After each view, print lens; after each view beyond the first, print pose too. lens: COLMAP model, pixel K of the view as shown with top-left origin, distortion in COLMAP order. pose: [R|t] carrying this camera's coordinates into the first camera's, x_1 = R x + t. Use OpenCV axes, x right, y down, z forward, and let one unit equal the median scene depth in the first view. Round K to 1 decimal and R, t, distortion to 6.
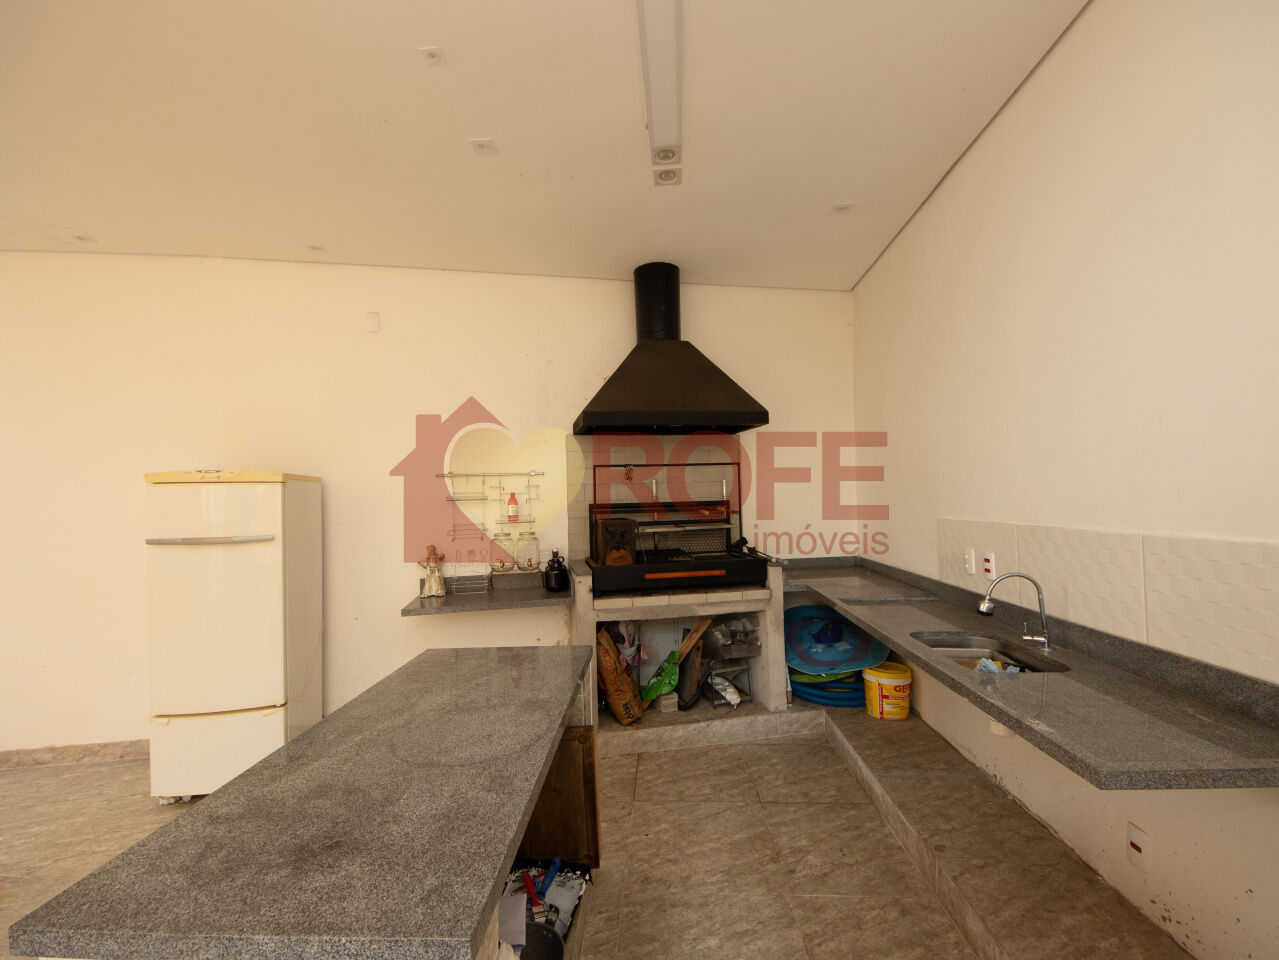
lens RADIAL K [[542.0, 0, 639.7], [0, 542.0, 480.2], [0, 0, 1]] dist [0.009593, -0.005495]
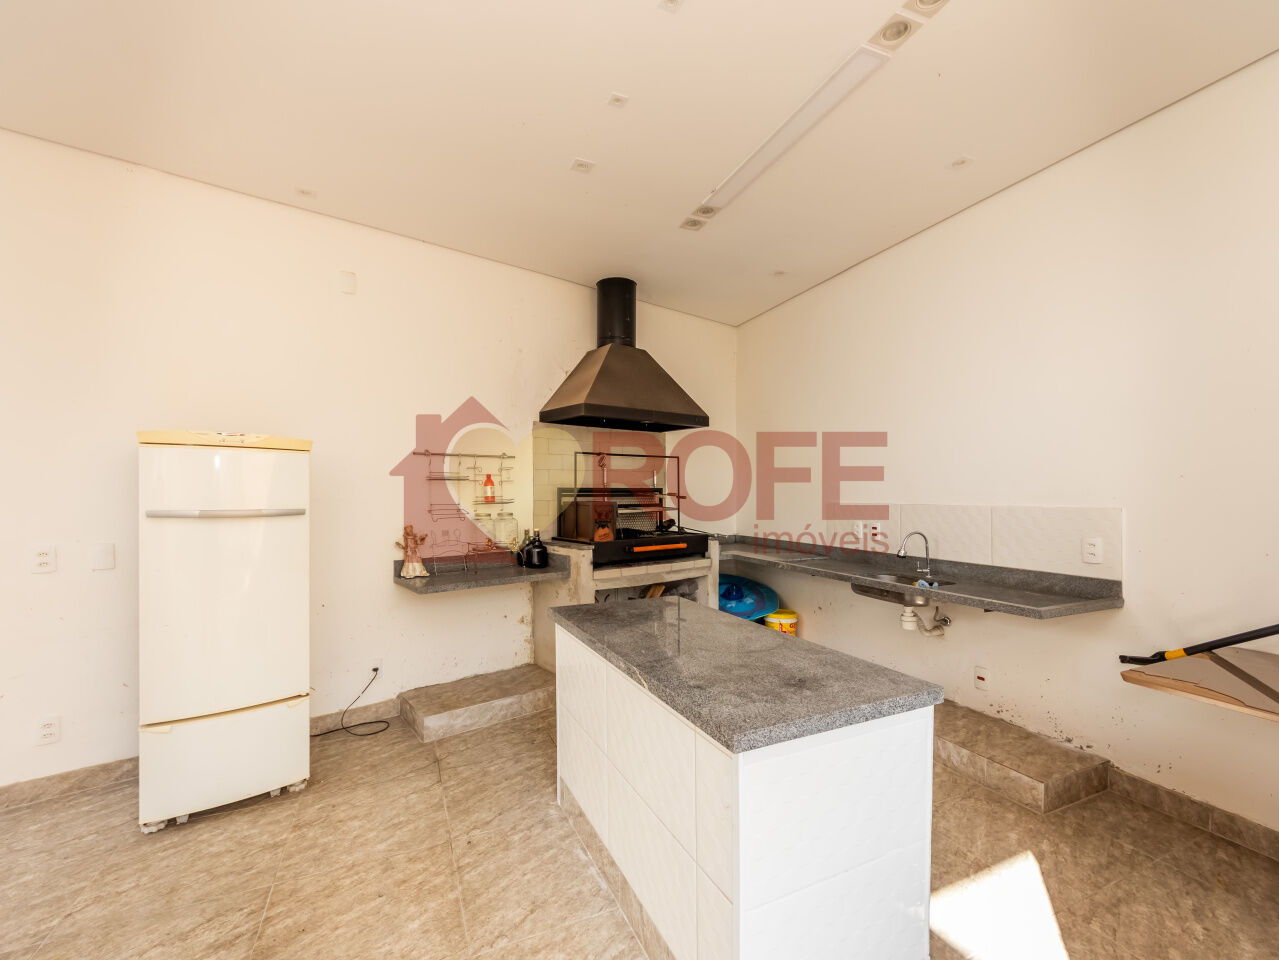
lens RADIAL K [[542.0, 0, 646.7], [0, 542.0, 482.7], [0, 0, 1]] dist [0.009593, -0.005495]
pose [[0.892666, 0.030239, 0.449704, -0.457932], [-0.034455, 0.999406, 0.001191, 0.028817], [-0.449400, -0.016558, 0.893177, -0.054611]]
